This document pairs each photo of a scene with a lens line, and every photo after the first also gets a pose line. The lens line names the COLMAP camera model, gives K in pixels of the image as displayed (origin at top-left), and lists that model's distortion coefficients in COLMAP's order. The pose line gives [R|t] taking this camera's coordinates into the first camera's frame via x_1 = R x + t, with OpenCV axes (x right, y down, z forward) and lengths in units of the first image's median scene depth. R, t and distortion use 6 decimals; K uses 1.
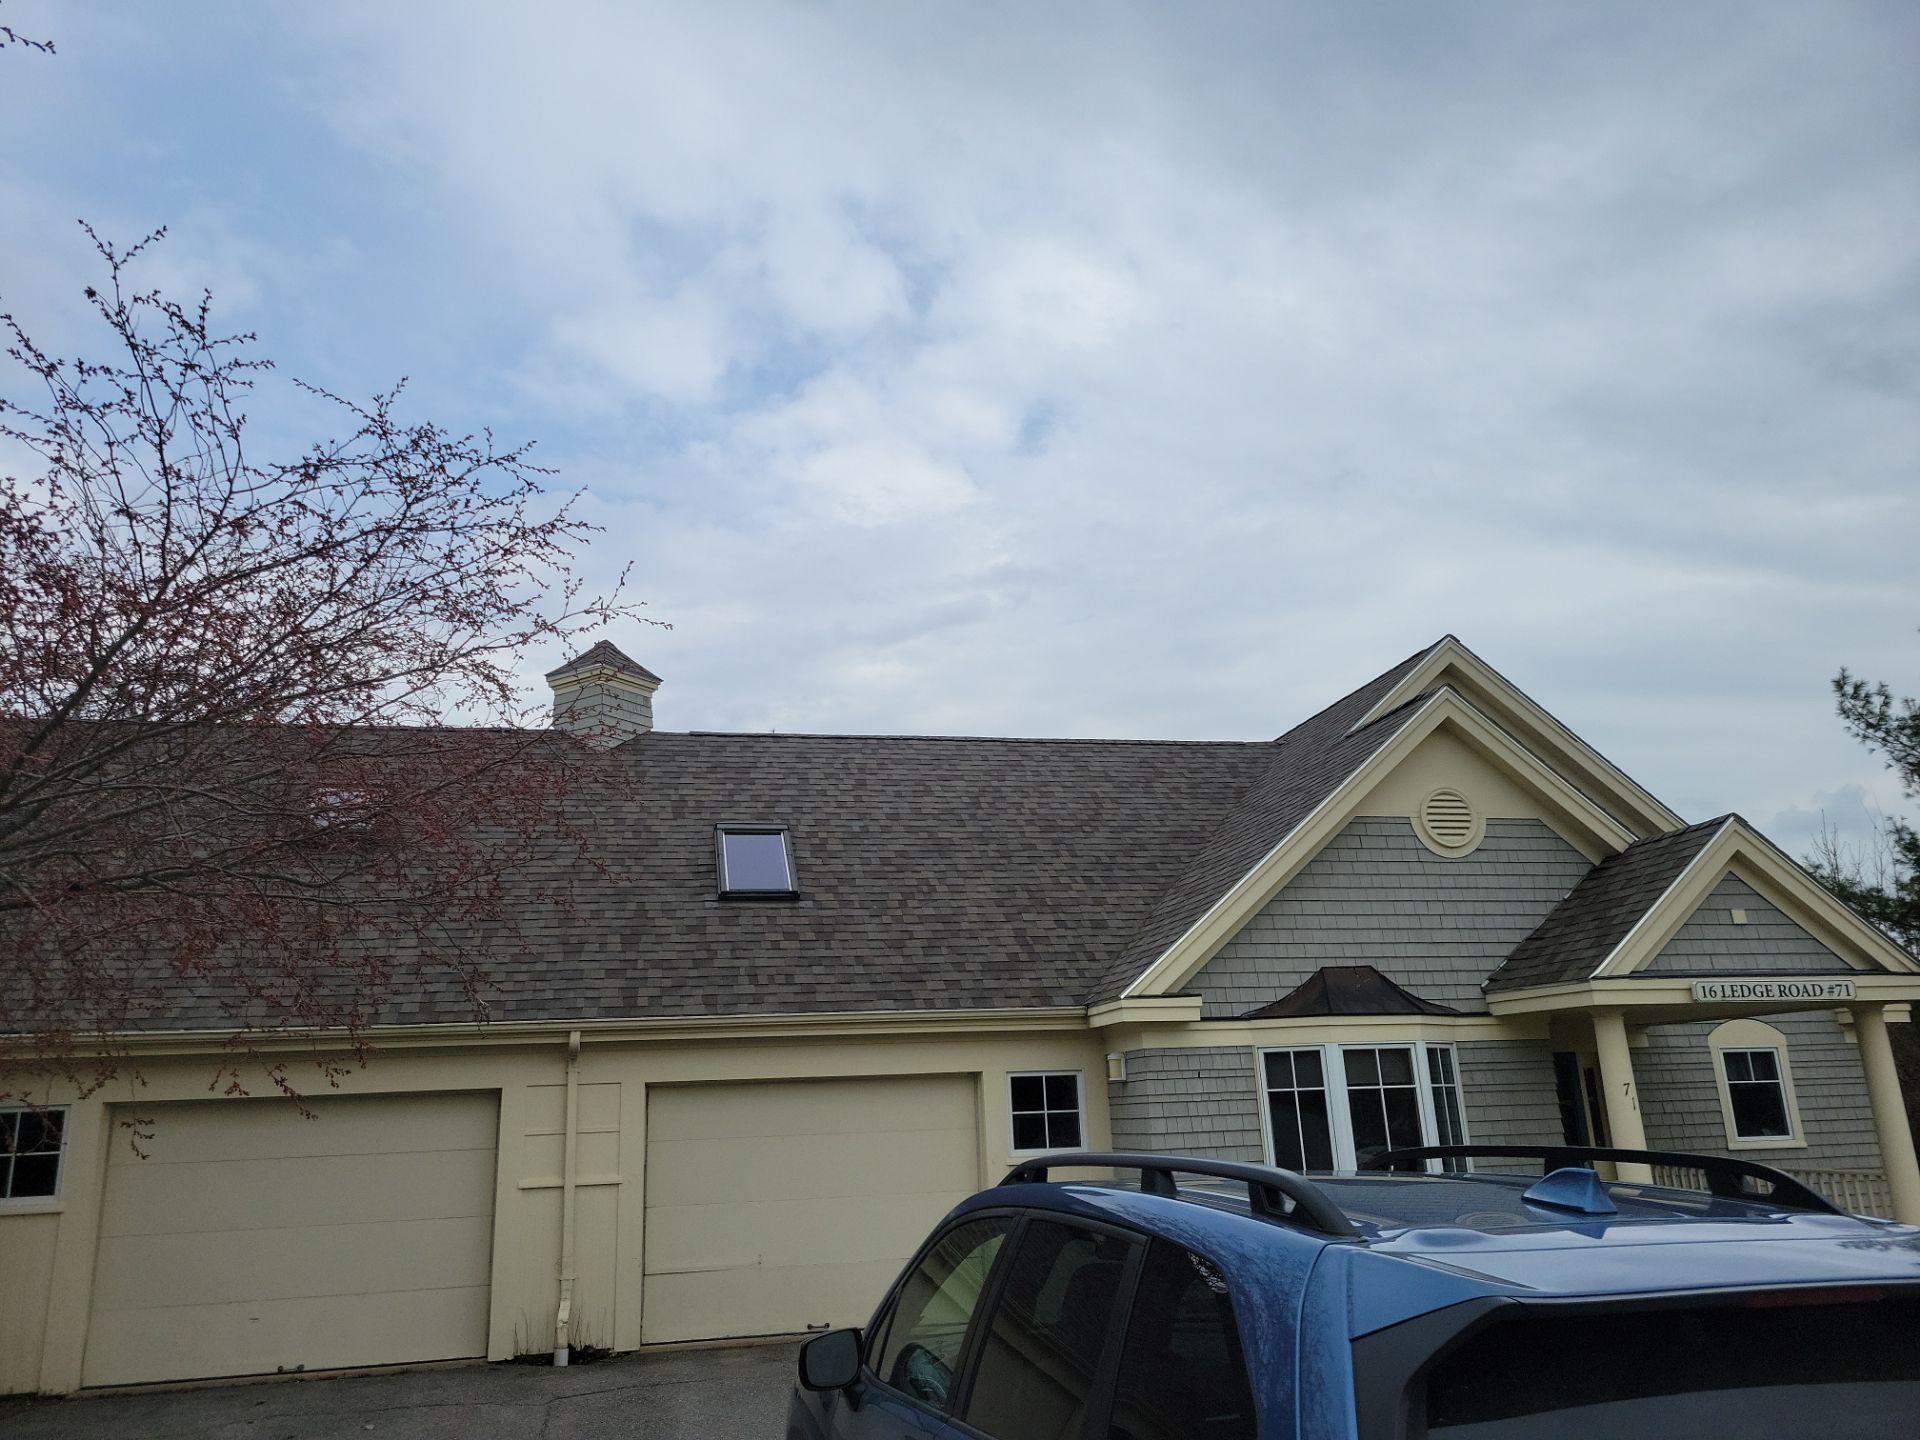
lens RADIAL K [[1426.4, 0, 960.0], [0, 1426.4, 720.0], [0, 0, 1]] dist [0.066629, -0.048314]
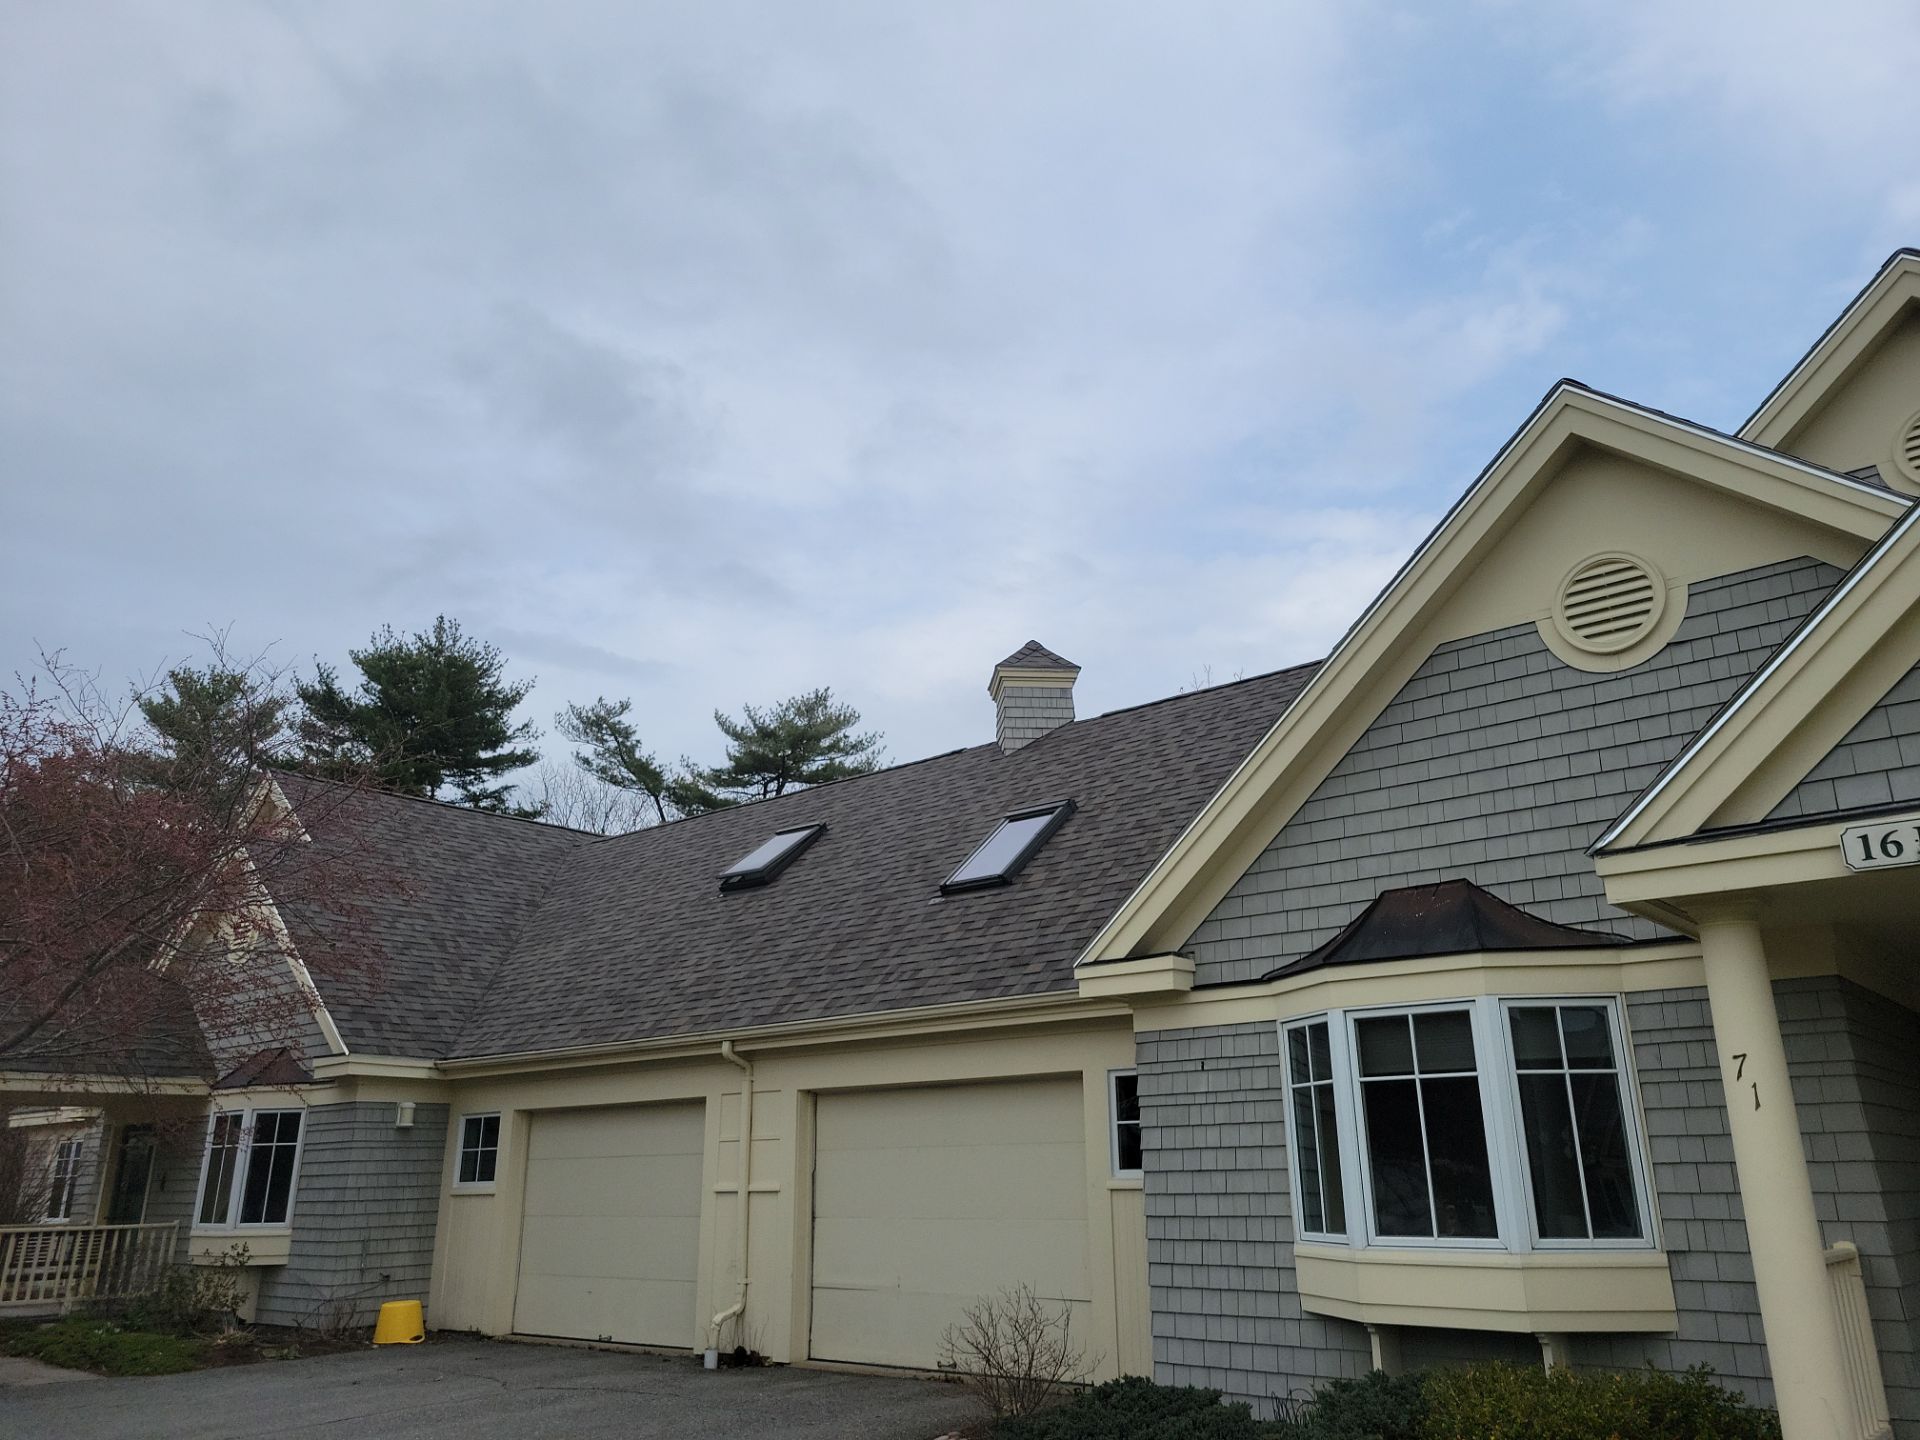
lens RADIAL K [[1426.4, 0, 960.0], [0, 1426.4, 720.0], [0, 0, 1]] dist [0.066629, -0.048314]
pose [[0.627190, -0.210836, -0.749787, 0.630160], [0.201348, 0.973831, -0.105410, 0.128216], [0.752390, -0.084856, 0.653229, 0.451629]]
